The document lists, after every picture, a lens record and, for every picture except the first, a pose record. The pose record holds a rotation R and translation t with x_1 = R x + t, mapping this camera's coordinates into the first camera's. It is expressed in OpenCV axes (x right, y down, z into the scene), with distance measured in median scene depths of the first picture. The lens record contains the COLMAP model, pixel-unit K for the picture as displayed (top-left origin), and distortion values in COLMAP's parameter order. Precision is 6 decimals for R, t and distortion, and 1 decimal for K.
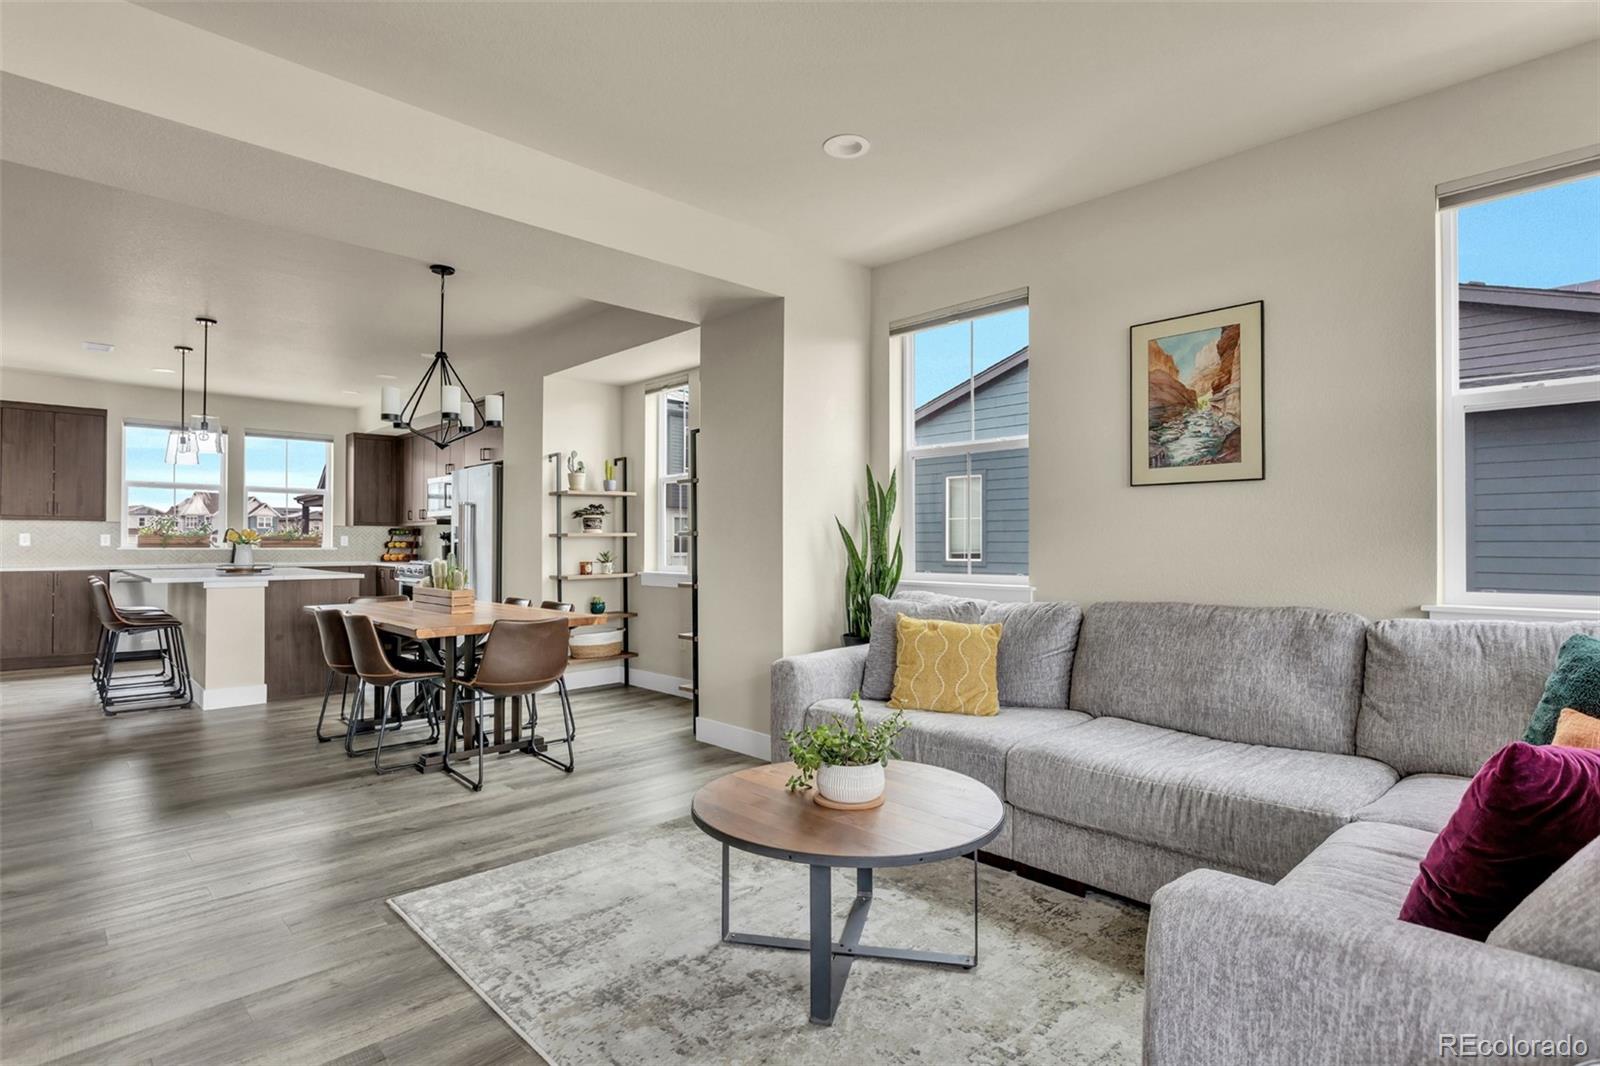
lens RADIAL K [[804.9, 0, 774.8], [0, 804.9, 533.6], [0, 0, 1]] dist [-0.009679, 0.009936]
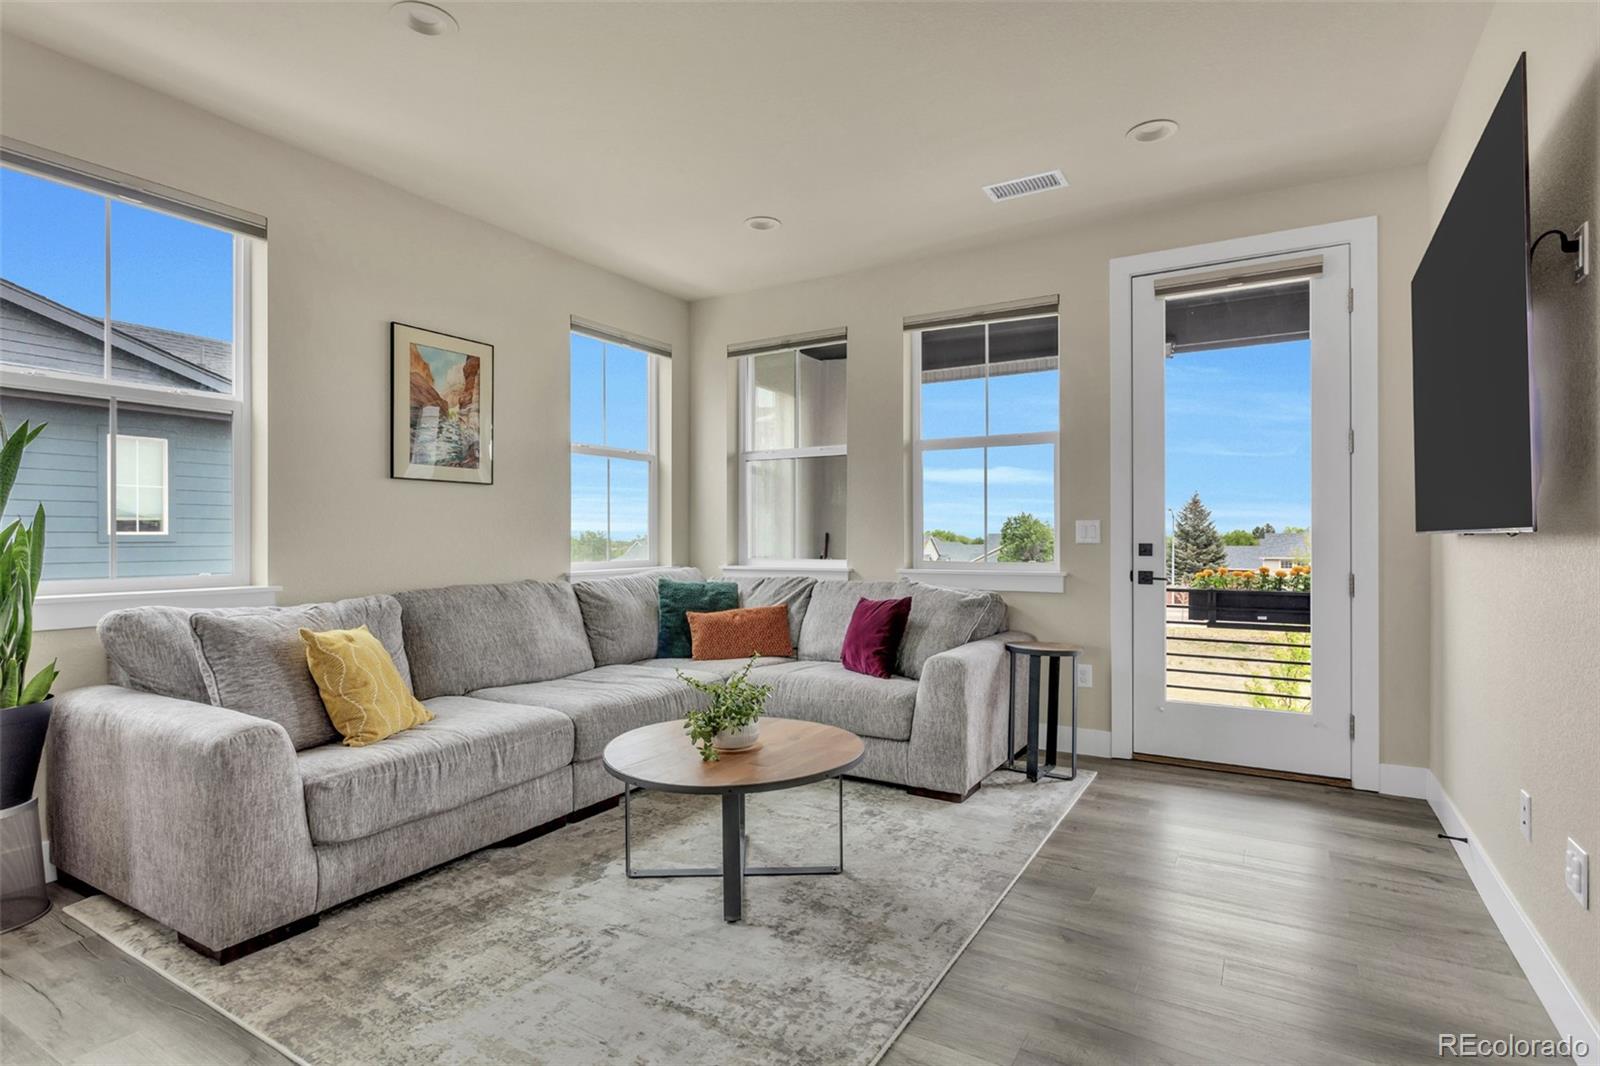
lens RADIAL K [[804.9, 0, 805.7], [0, 804.9, 536.6], [0, 0, 1]] dist [-0.009679, 0.009936]
pose [[-0.276167, -0.001739, 0.961108, -0.411577], [-0.011696, 0.999930, -0.001551, 0.006596], [-0.961039, -0.011669, -0.276168, 0.463759]]
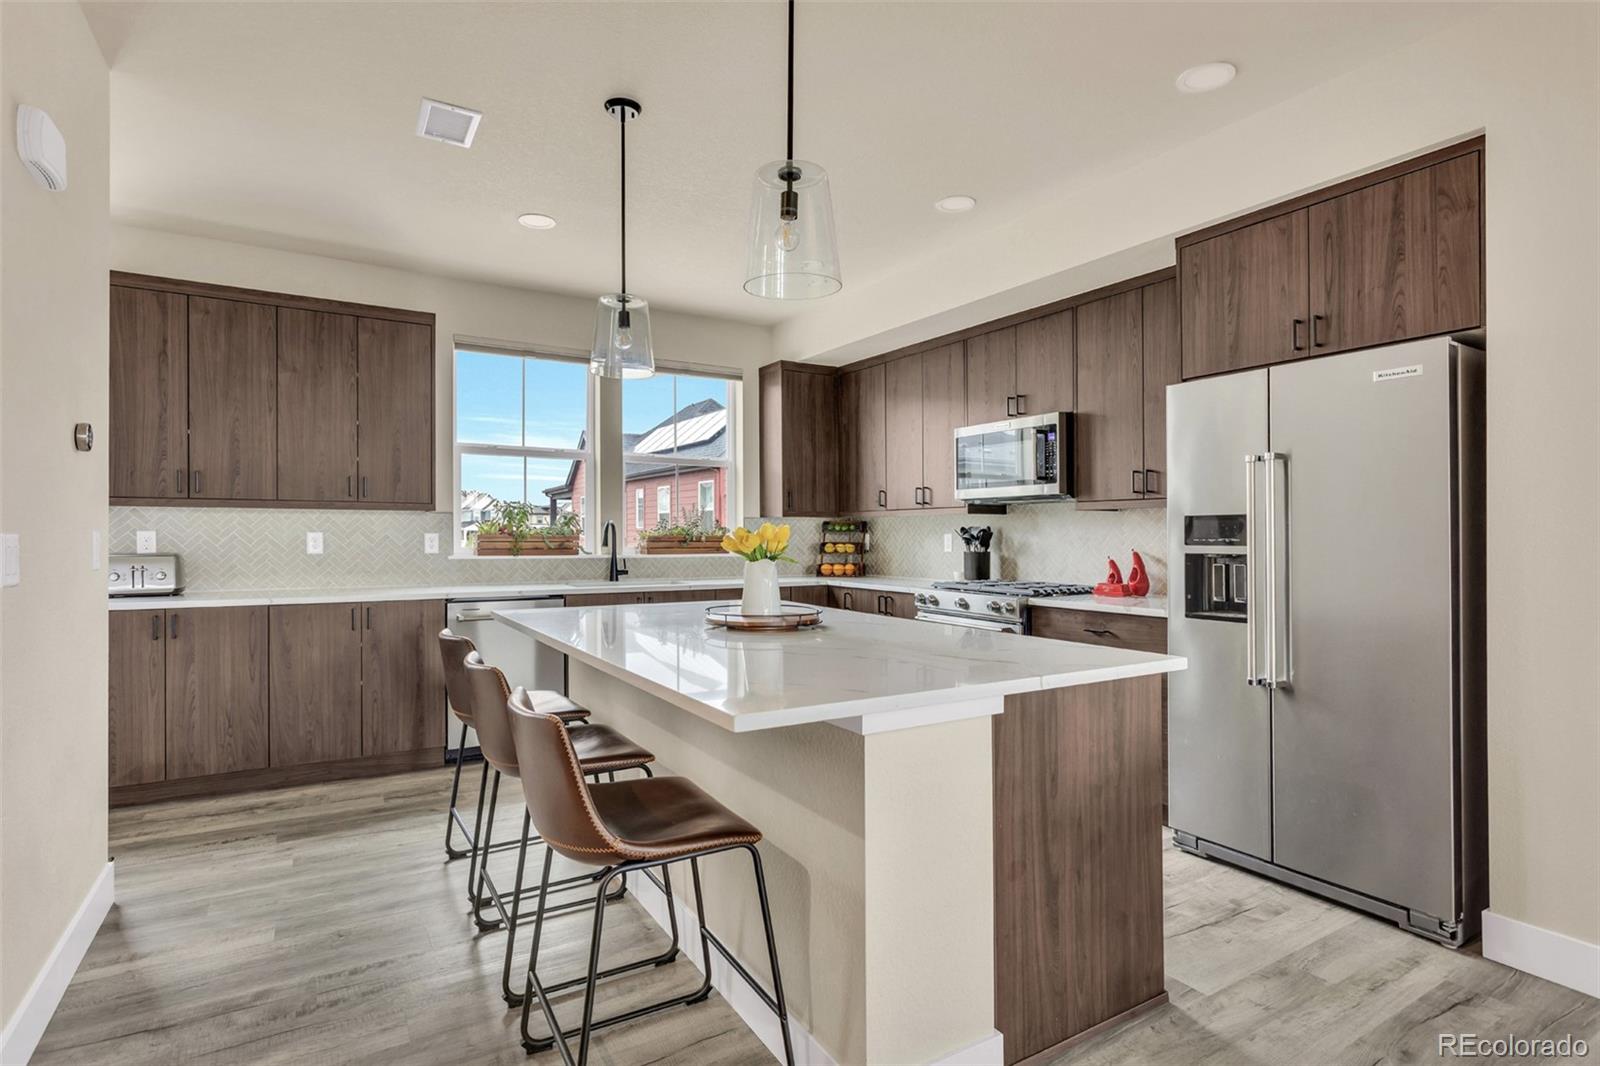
lens RADIAL K [[804.9, 0, 807.4], [0, 804.9, 538.6], [0, 0, 1]] dist [-0.009679, 0.009936]
pose [[0.981065, -0.000161, -0.193677, -0.624053], [0.003393, 0.999861, 0.016354, -0.005775], [0.193647, -0.016701, 0.980929, 0.662156]]
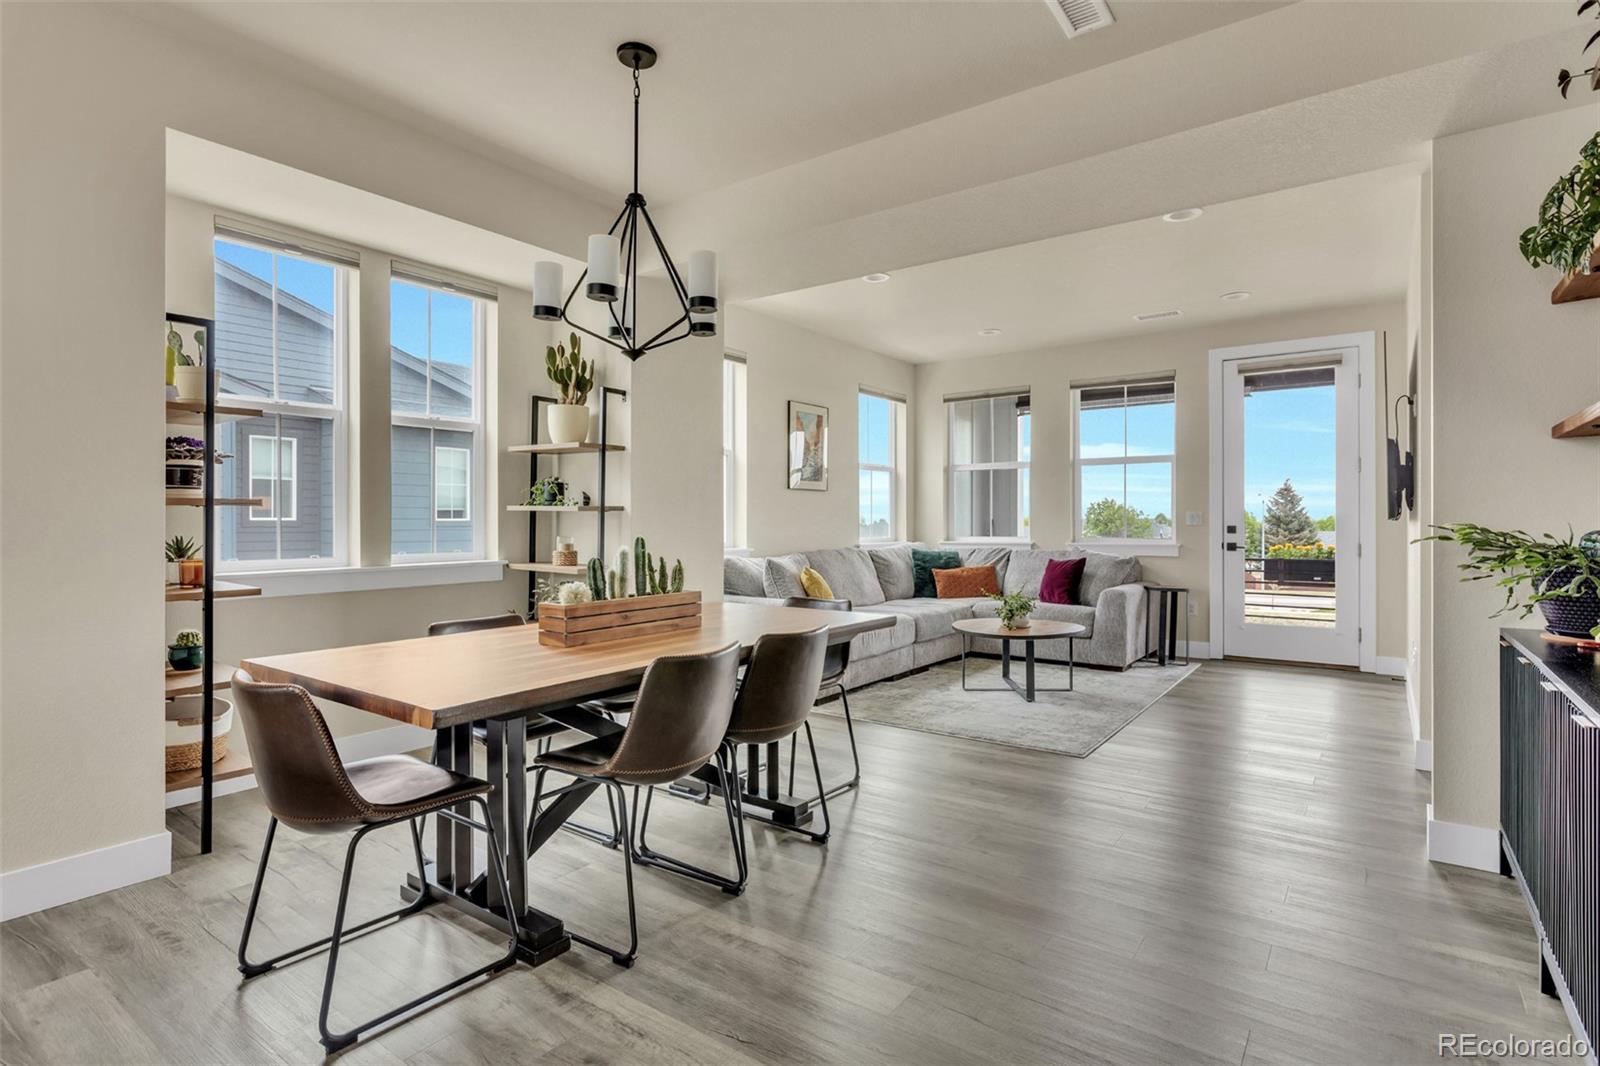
lens RADIAL K [[804.9, 0, 808.0], [0, 804.9, 523.4], [0, 0, 1]] dist [-0.009679, 0.009936]
pose [[-0.189572, -0.003745, 0.981860, -0.808507], [-0.011688, 0.999930, 0.001557, 0.009610], [-0.981797, -0.011181, -0.189603, 0.778677]]
